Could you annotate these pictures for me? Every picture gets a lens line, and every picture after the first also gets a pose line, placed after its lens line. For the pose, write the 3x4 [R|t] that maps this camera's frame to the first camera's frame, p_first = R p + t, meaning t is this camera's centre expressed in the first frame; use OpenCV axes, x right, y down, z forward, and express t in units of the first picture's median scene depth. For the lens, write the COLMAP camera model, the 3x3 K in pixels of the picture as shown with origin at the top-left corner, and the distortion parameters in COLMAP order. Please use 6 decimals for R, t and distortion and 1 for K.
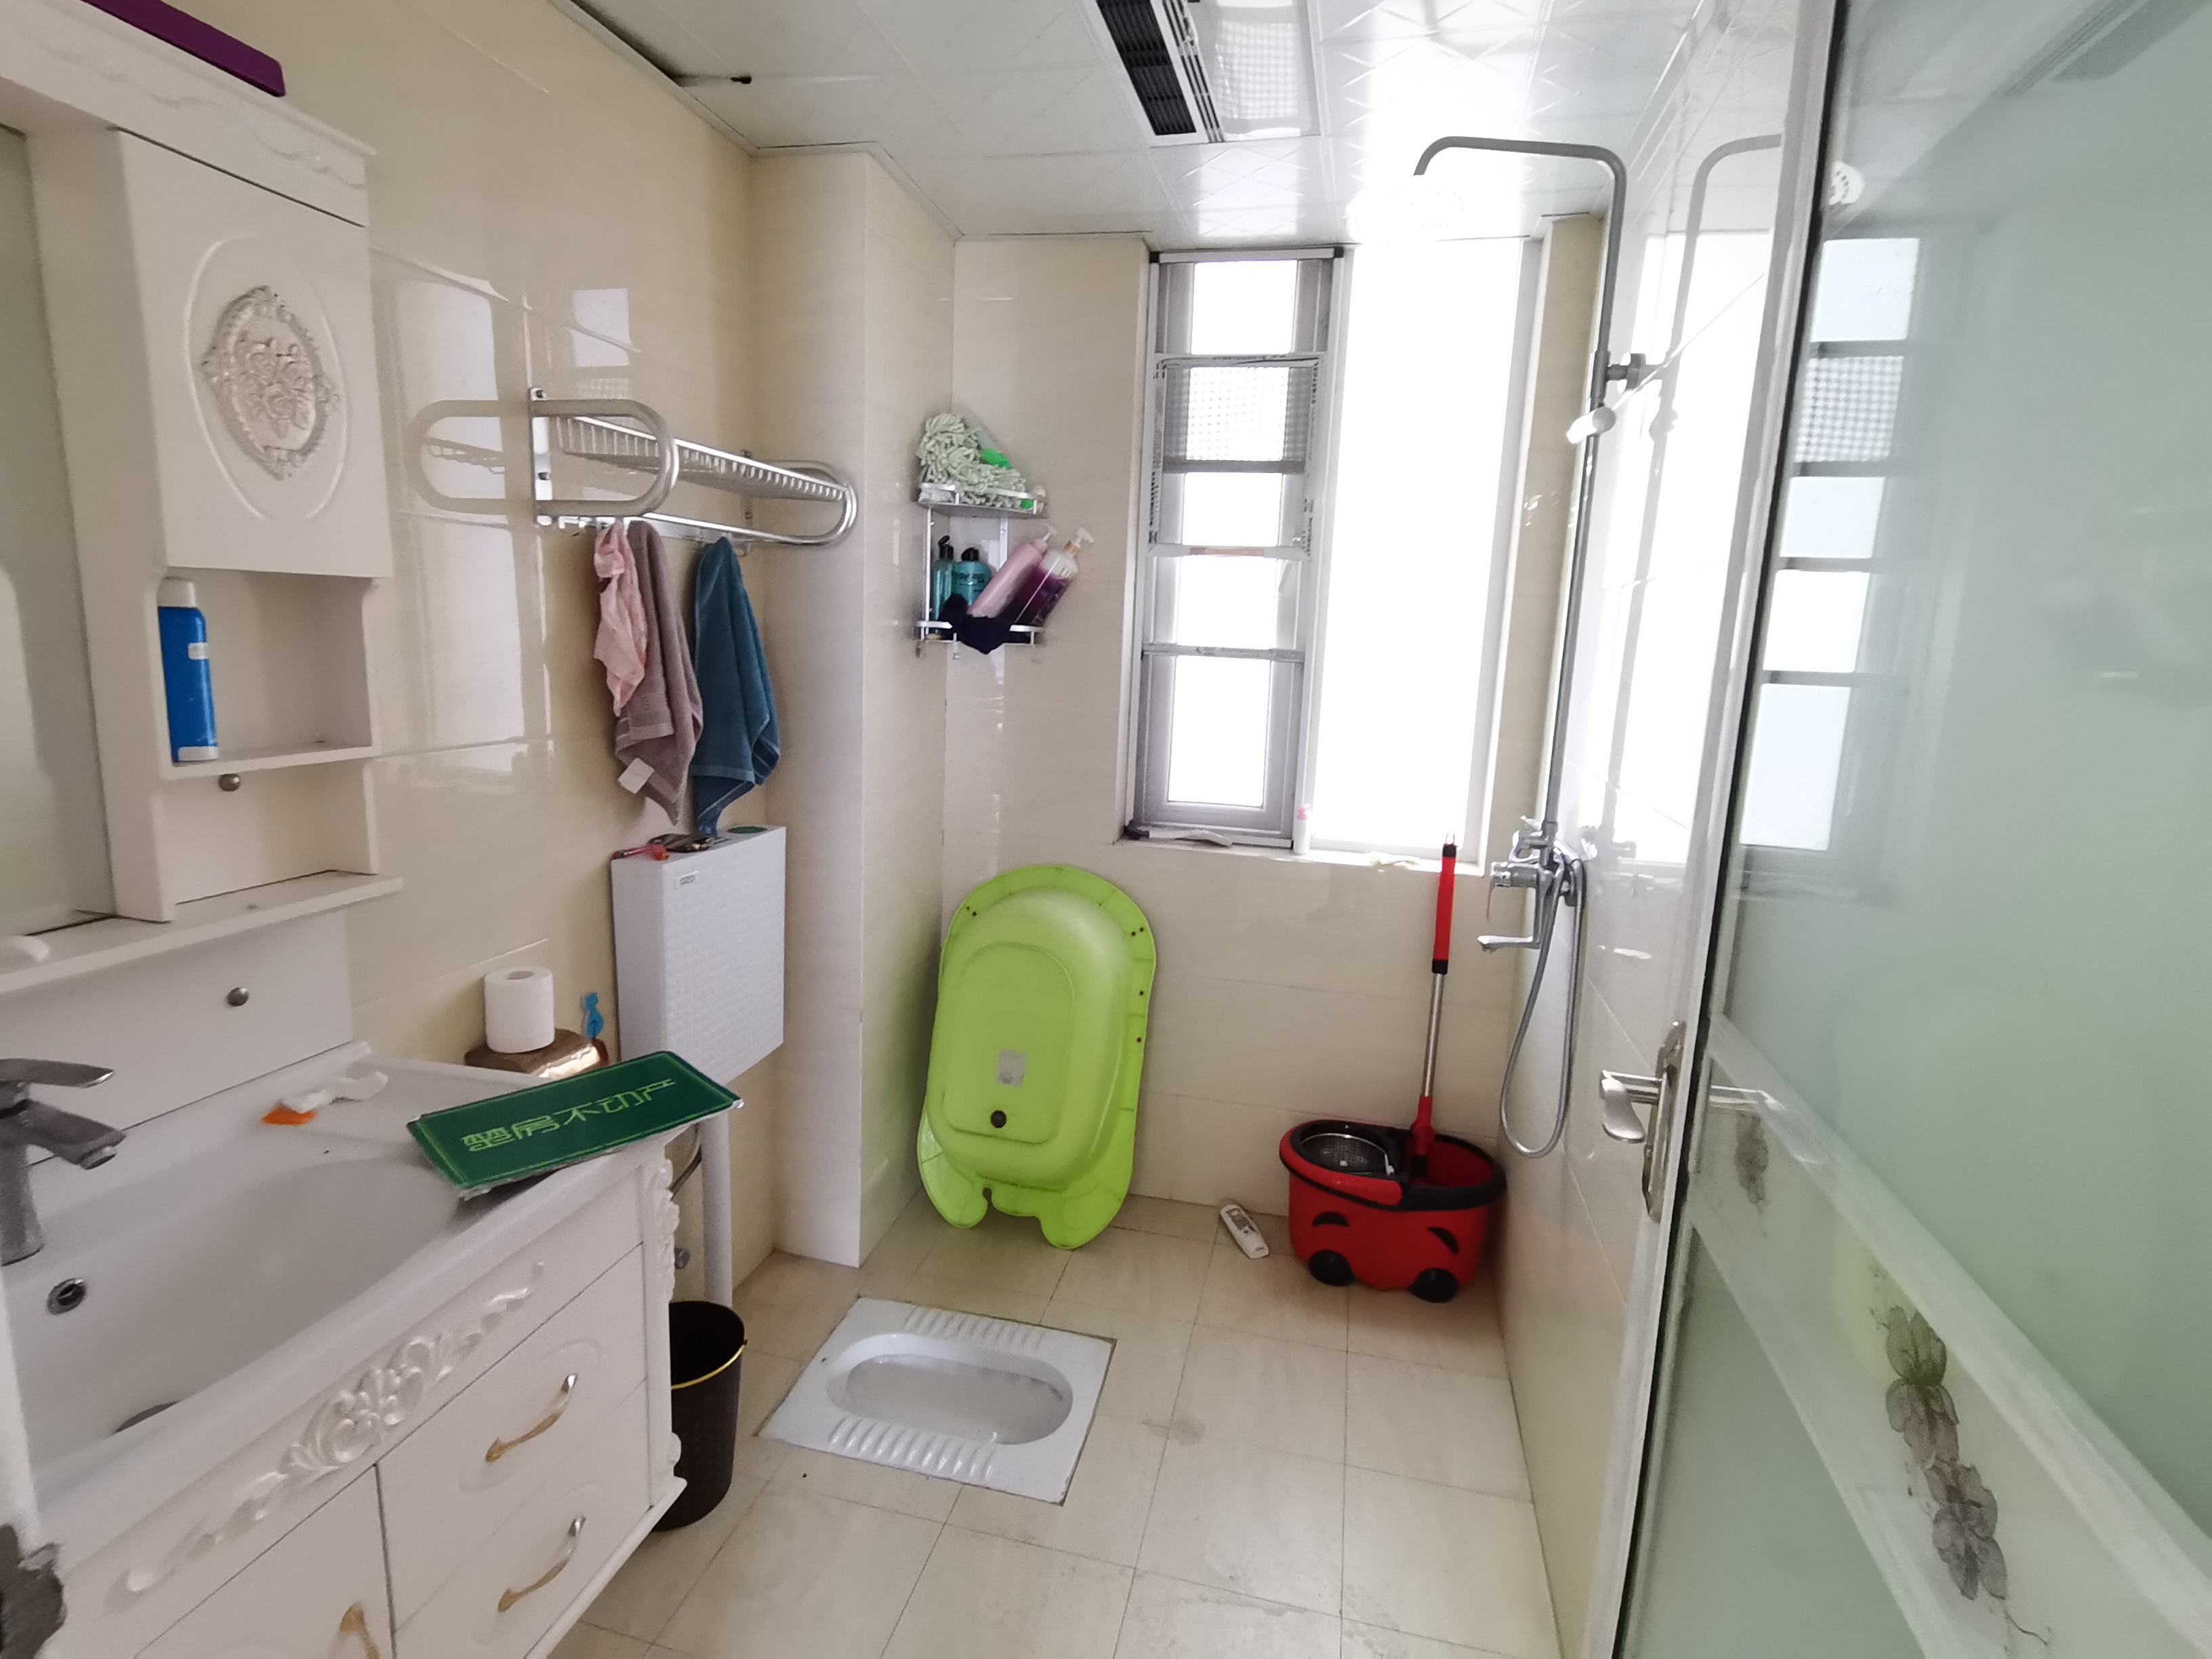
lens RADIAL K [[1113.5, 0, 1100.3], [0, 1113.5, 825.2], [0, 0, 1]] dist [0.023984, -0.006653]
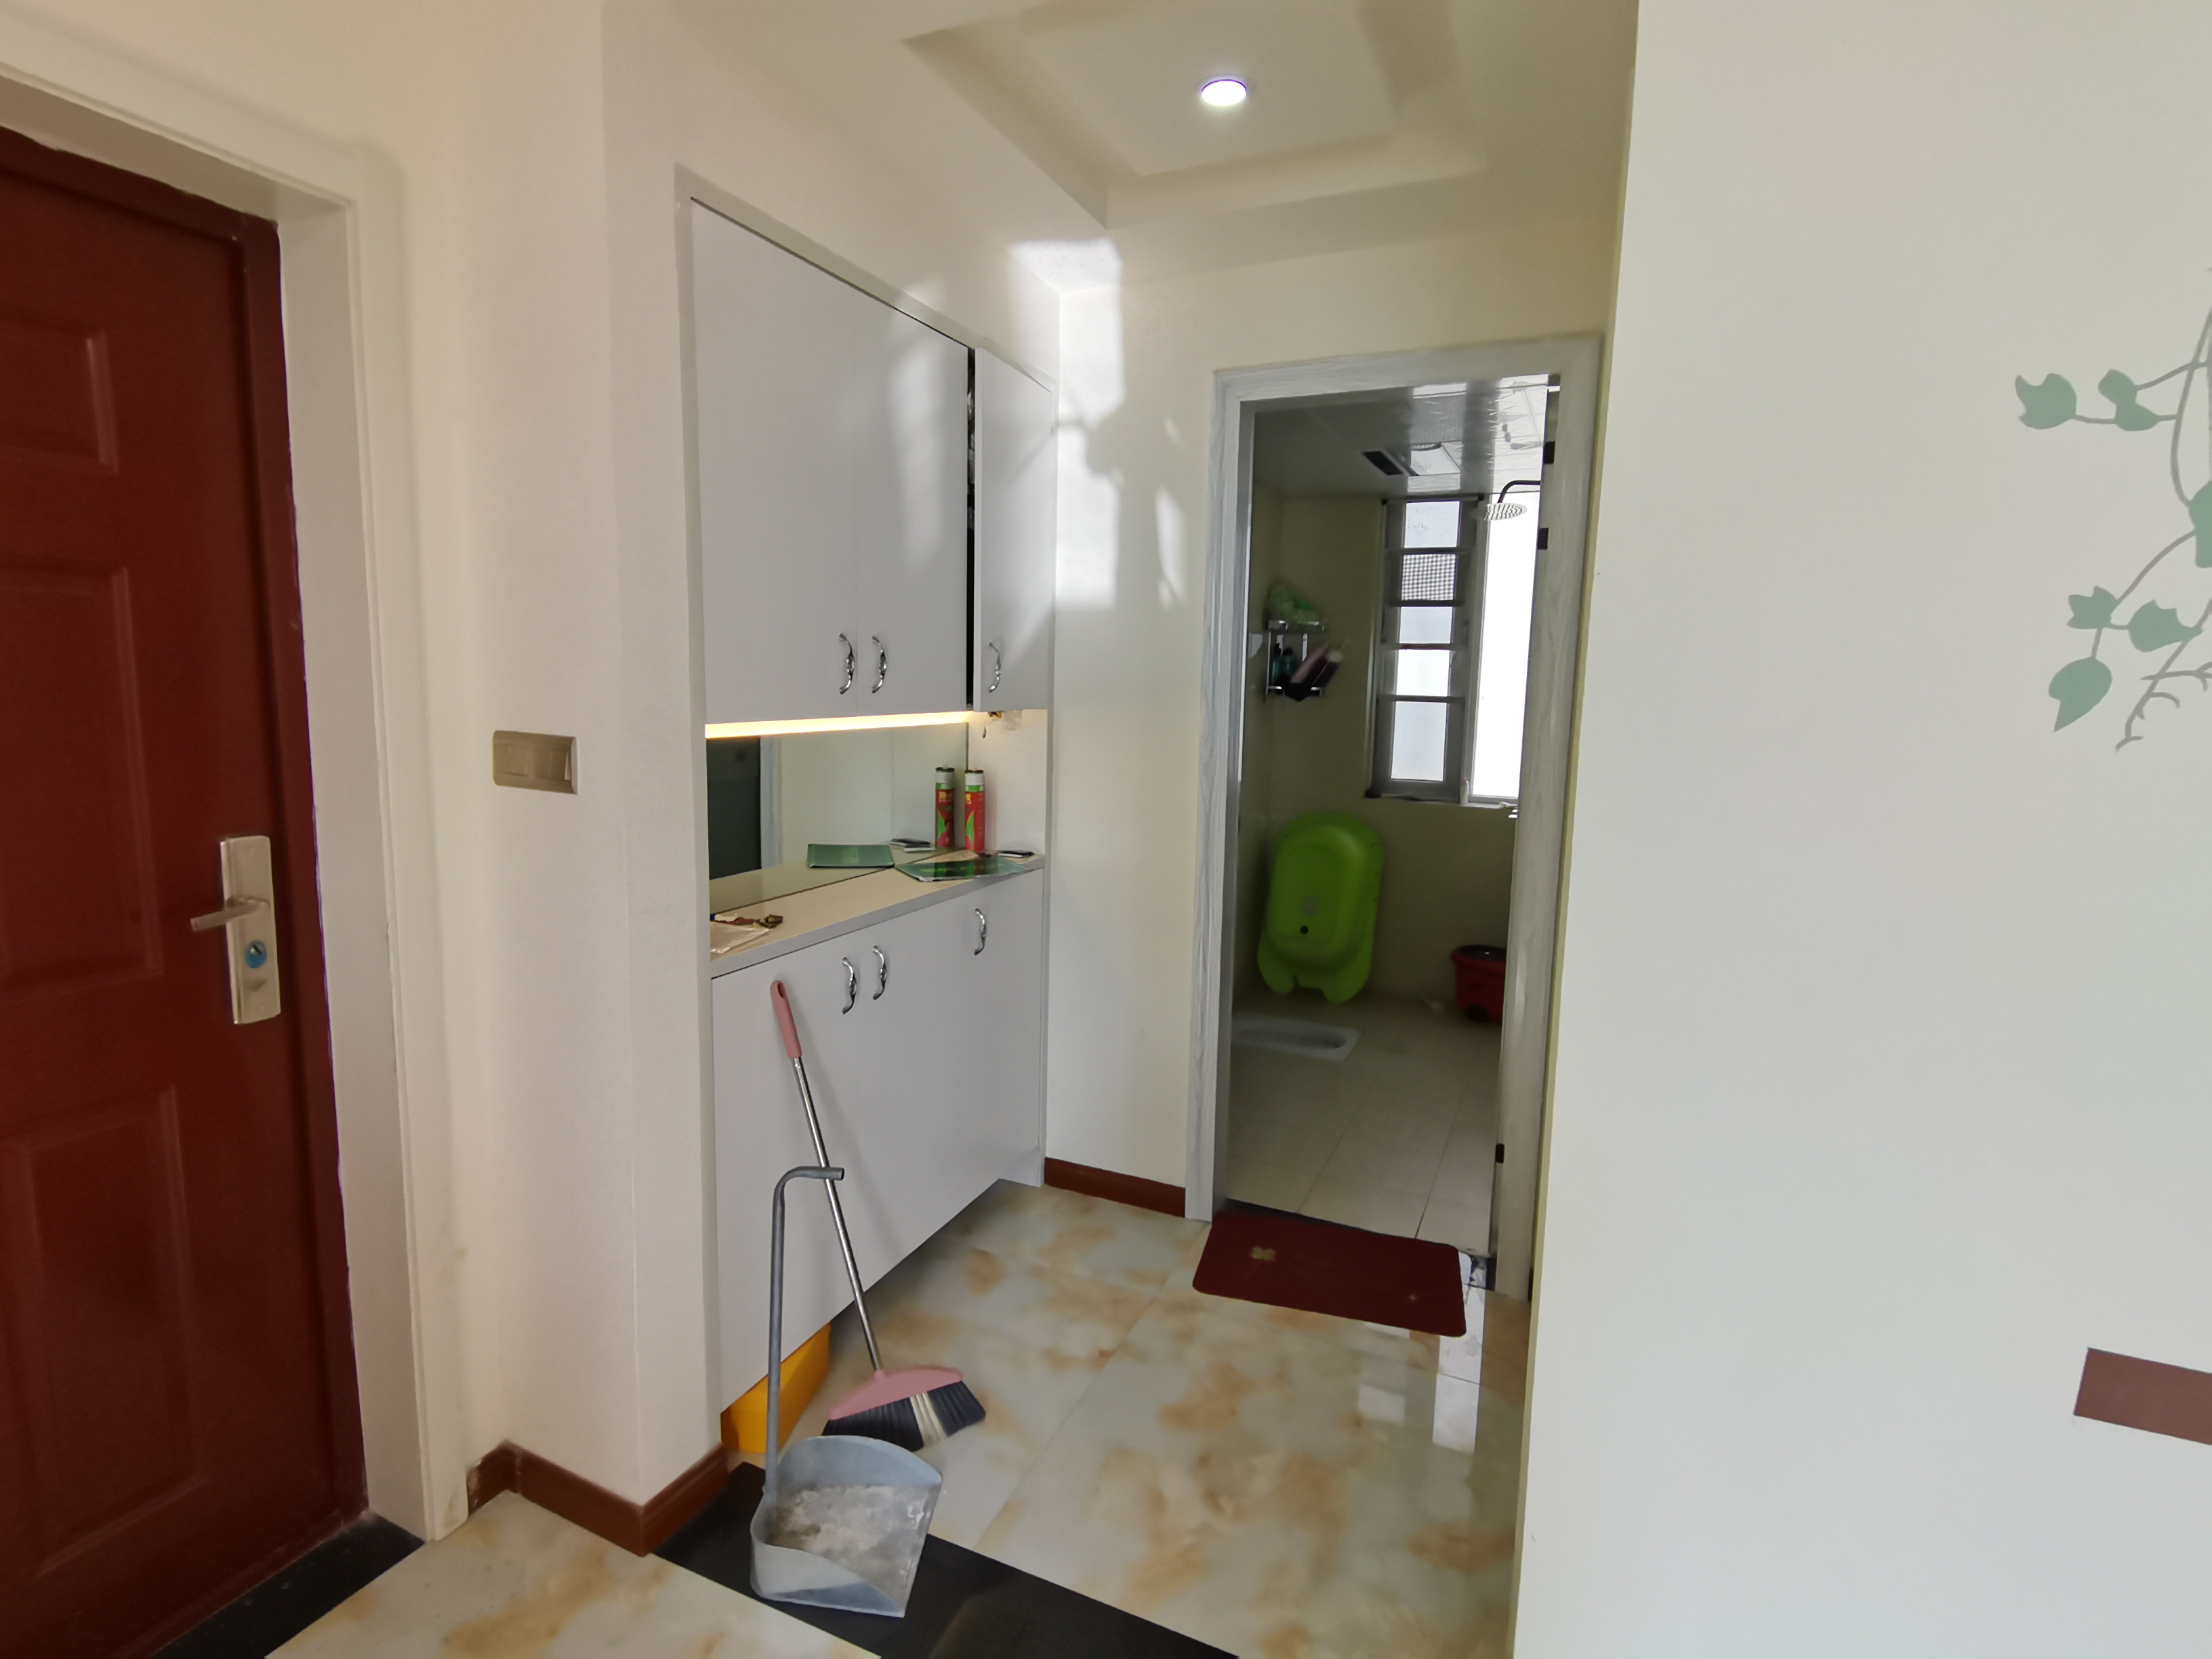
lens RADIAL K [[1113.5, 0, 1100.3], [0, 1113.5, 825.2], [0, 0, 1]] dist [0.023984, -0.006653]
pose [[0.982264, 0.004729, -0.187442, -0.072740], [-0.014426, 0.998625, -0.050401, 0.170733], [0.186945, 0.052211, 0.980982, -0.999403]]
